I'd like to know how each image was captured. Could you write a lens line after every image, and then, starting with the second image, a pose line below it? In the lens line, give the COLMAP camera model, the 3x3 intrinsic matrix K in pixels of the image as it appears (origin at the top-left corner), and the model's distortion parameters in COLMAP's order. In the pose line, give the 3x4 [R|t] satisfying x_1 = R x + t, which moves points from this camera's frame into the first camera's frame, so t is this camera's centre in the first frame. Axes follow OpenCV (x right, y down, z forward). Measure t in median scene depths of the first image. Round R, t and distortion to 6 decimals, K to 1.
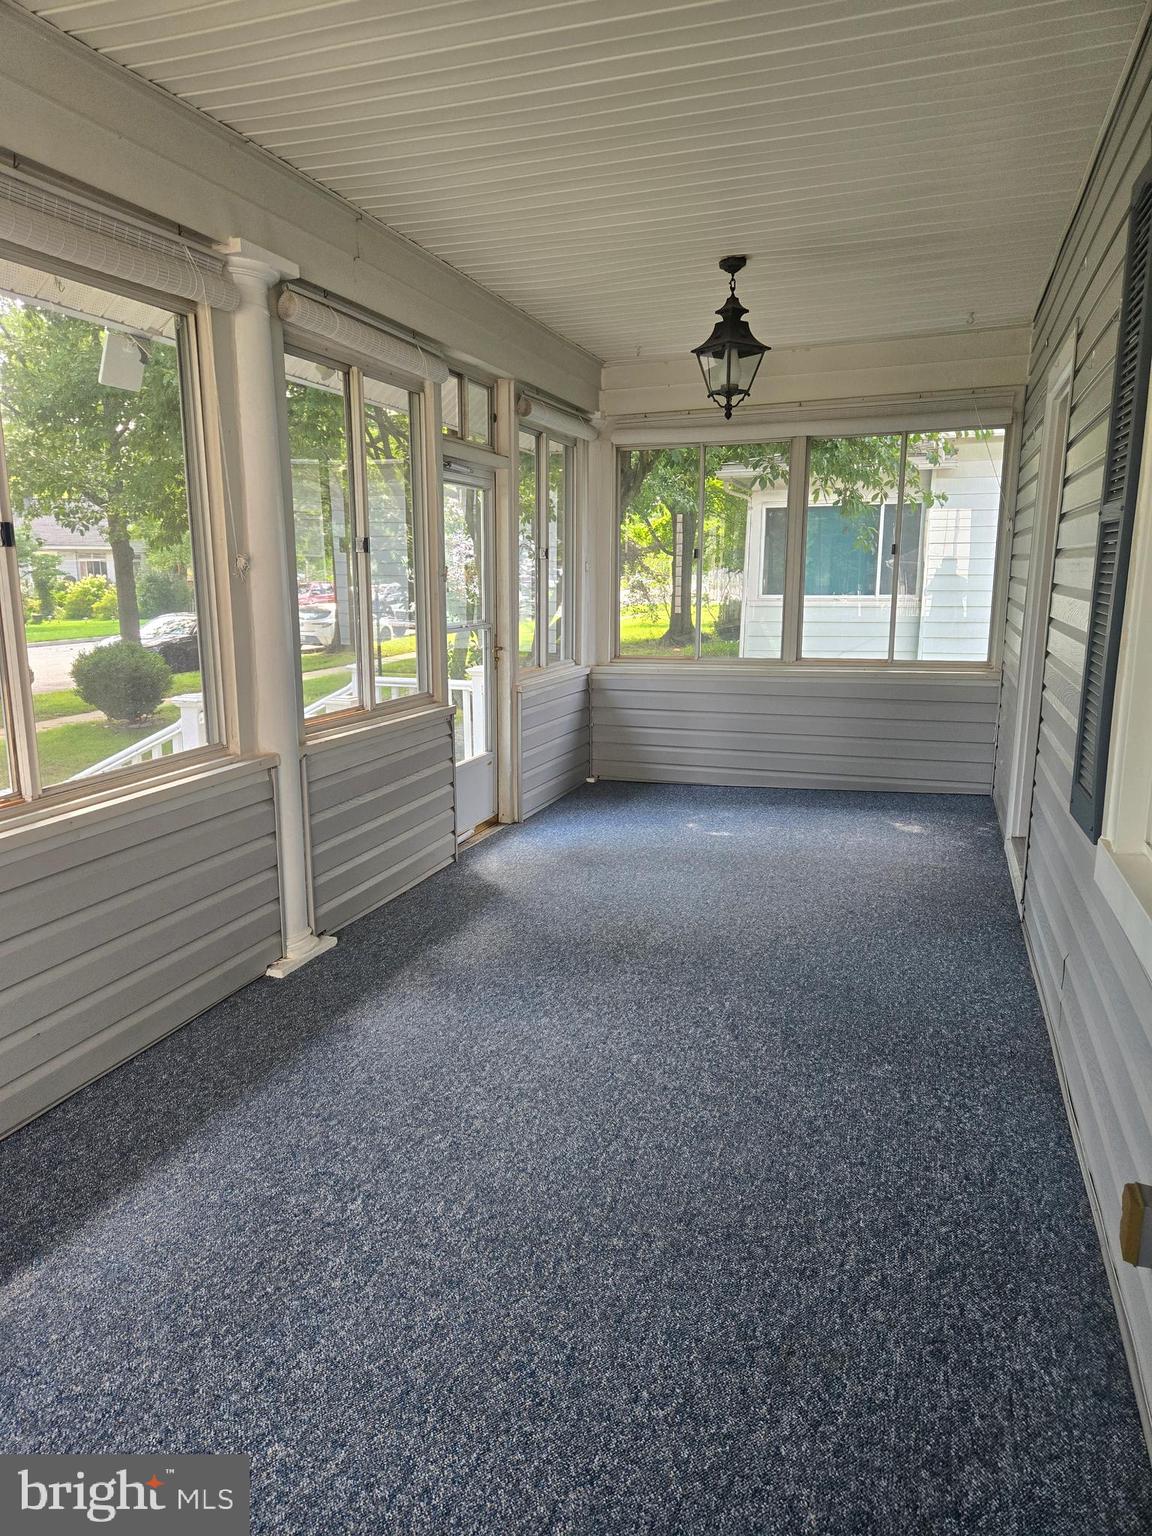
lens RADIAL K [[1029.6, 0, 571.7], [0, 1029.6, 761.9], [0, 0, 1]] dist [0.067613, -0.053787]
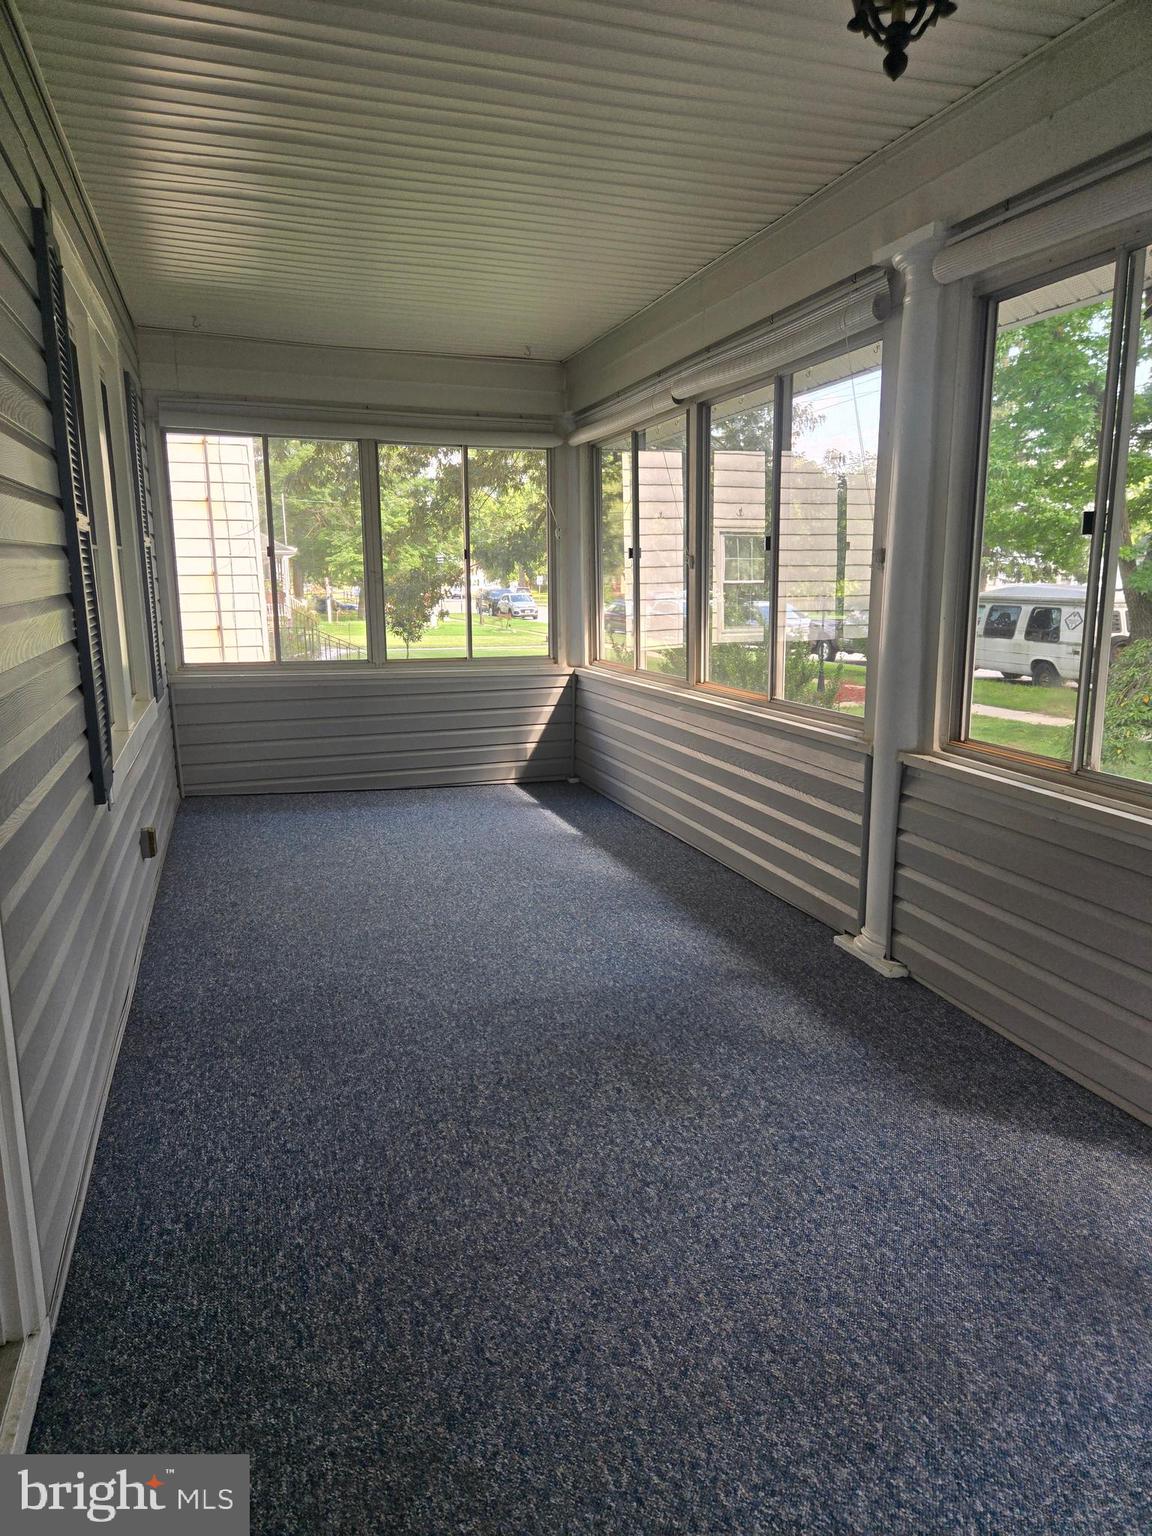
lens RADIAL K [[1029.6, 0, 577.6], [0, 1029.6, 772.9], [0, 0, 1]] dist [0.067613, -0.053787]
pose [[-0.797773, 0.129132, -0.588967, 0.604993], [-0.104021, 0.932676, 0.345390, -0.334389], [0.593917, 0.336808, -0.730632, 1.734444]]
